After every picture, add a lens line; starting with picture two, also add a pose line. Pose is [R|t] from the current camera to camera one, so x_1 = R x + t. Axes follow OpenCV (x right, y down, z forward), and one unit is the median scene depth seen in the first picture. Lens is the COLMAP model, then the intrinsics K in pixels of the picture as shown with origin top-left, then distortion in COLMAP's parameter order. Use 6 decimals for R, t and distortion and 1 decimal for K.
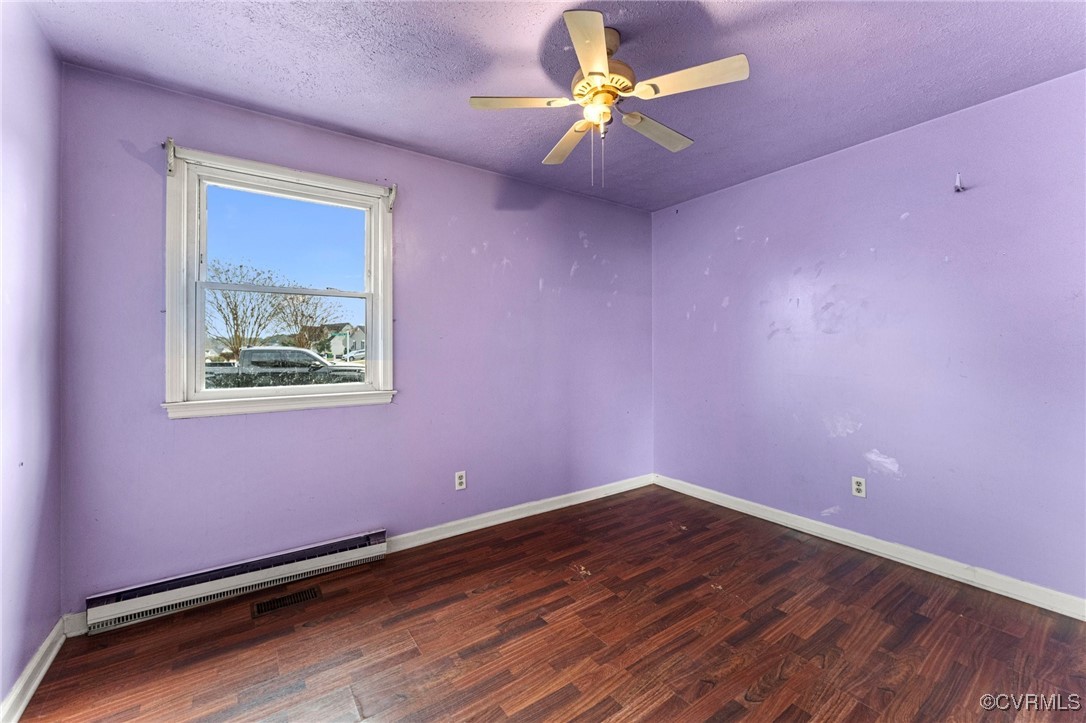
lens RADIAL K [[437.8, 0, 537.7], [0, 437.8, 346.5], [0, 0, 1]] dist [0.000360, -0.000081]
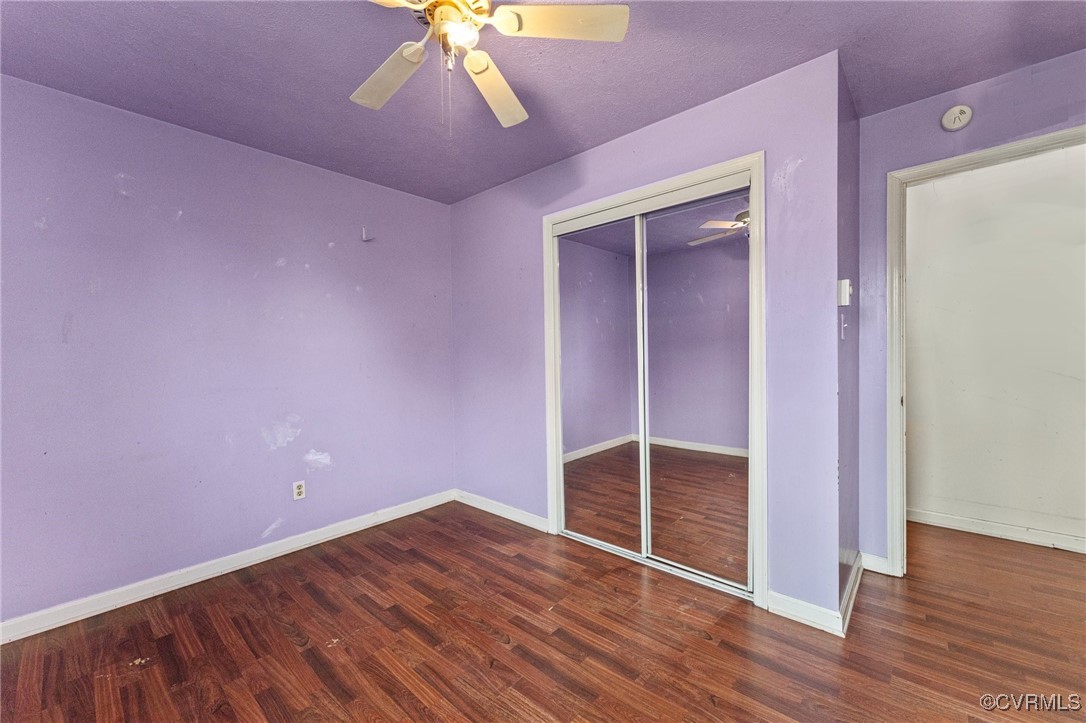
lens RADIAL K [[433.6, 0, 539.6], [0, 433.6, 361.6], [0, 0, 1]] dist [0.000541, -0.000063]
pose [[-0.230102, -0.006286, 0.973146, -0.470661], [0.011034, 0.999898, 0.009068, 0.012959], [-0.973104, 0.012824, -0.230009, 0.791397]]
